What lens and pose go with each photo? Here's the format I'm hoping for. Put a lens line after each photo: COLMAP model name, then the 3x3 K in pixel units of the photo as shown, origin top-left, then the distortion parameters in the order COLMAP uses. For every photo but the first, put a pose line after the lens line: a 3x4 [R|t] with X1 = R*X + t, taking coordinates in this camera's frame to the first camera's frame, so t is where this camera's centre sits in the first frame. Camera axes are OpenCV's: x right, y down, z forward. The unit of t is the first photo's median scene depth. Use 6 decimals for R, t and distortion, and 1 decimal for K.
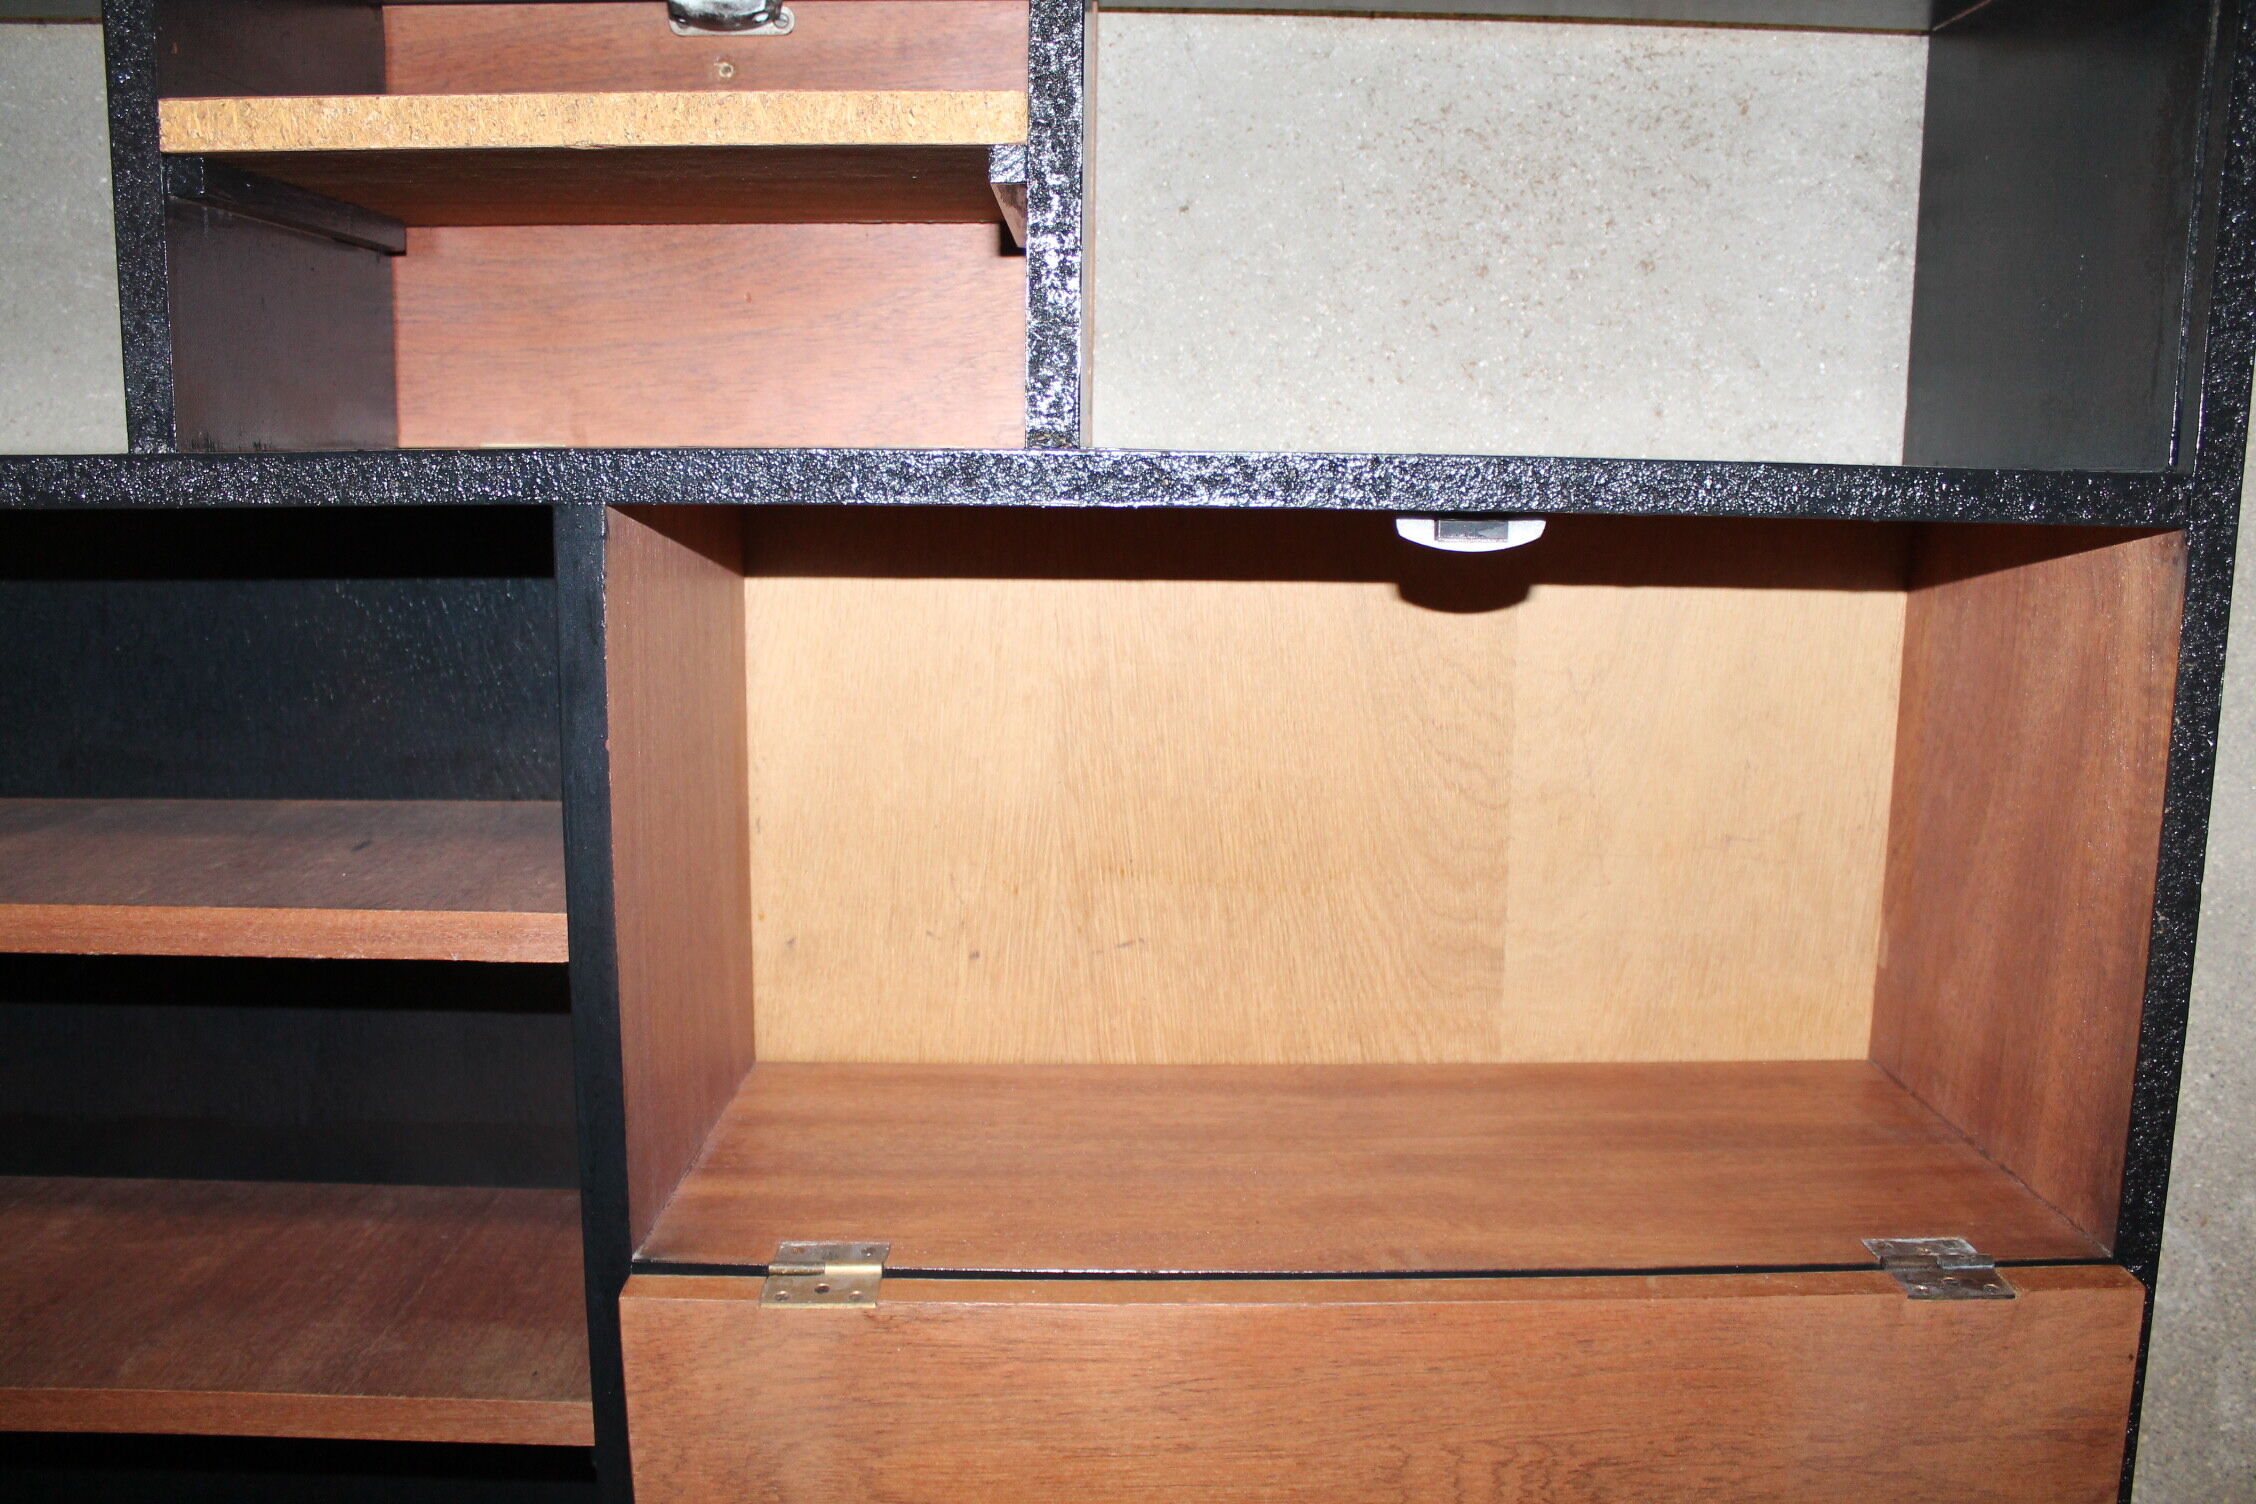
lens RADIAL K [[1879.3, 0, 1128.0], [0, 1879.3, 752.0], [0, 0, 1]] dist [-0.175703, 0.152283]
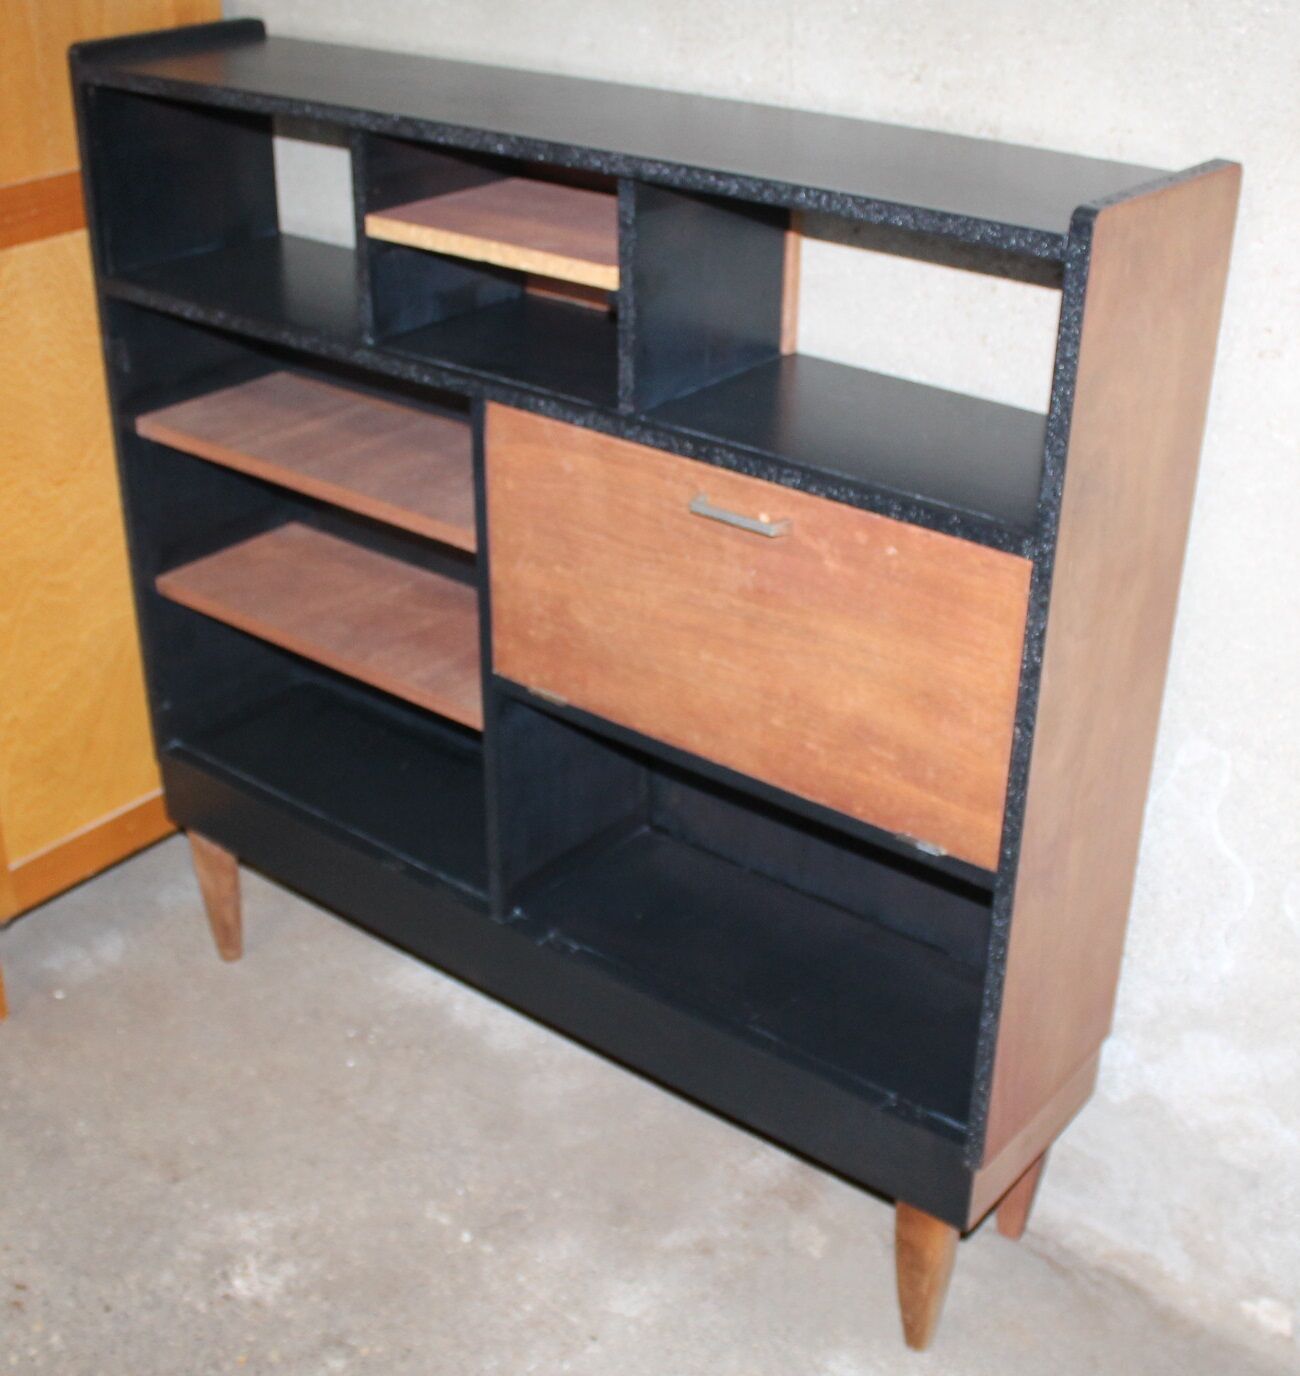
lens RADIAL K [[1847.8, 0, 700.3], [0, 1847.8, 714.1], [0, 0, 1]] dist [-0.151893, 0.065214]
pose [[0.785910, 0.298397, -0.541576, 1.240607], [-0.108336, 0.928755, 0.354511, -0.558816], [0.608776, -0.219941, 0.762245, -0.743772]]
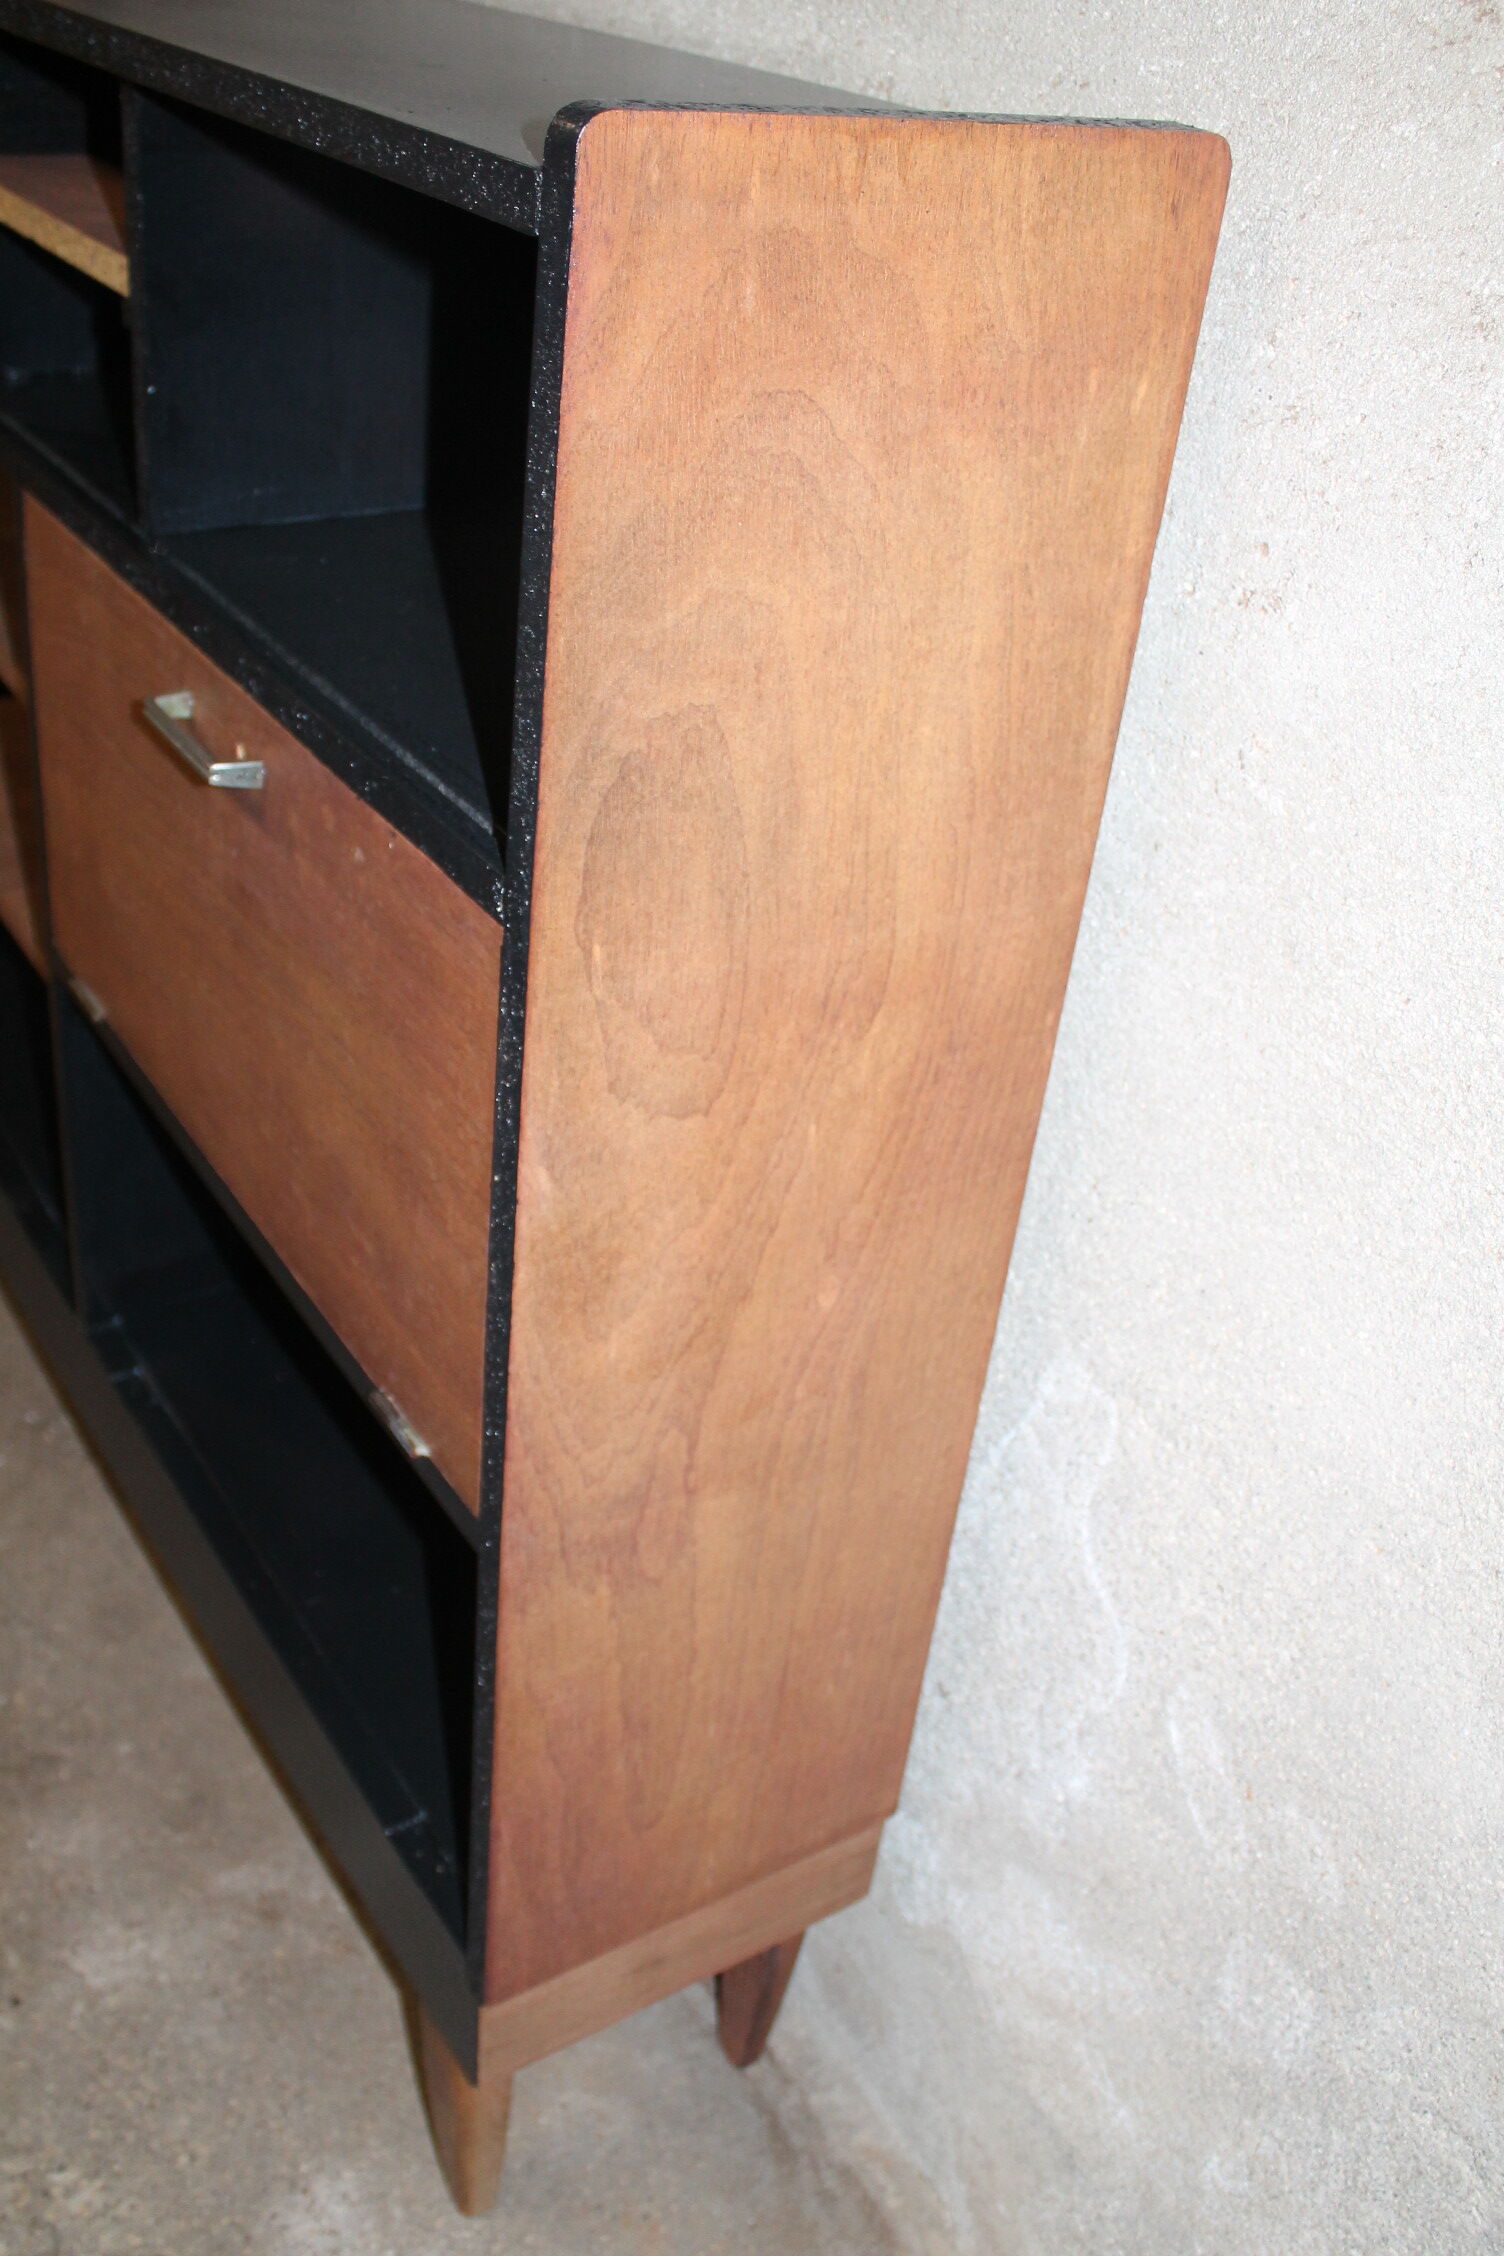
lens RADIAL K [[2105.1, 0, 752.0], [0, 2105.1, 1128.0], [0, 0, 1]] dist [-0.120452, 0.071562]
pose [[0.544020, 0.485773, -0.684155, 1.230201], [-0.226215, 0.870091, 0.437914, -0.459063], [0.808003, -0.083468, 0.583235, 0.368921]]
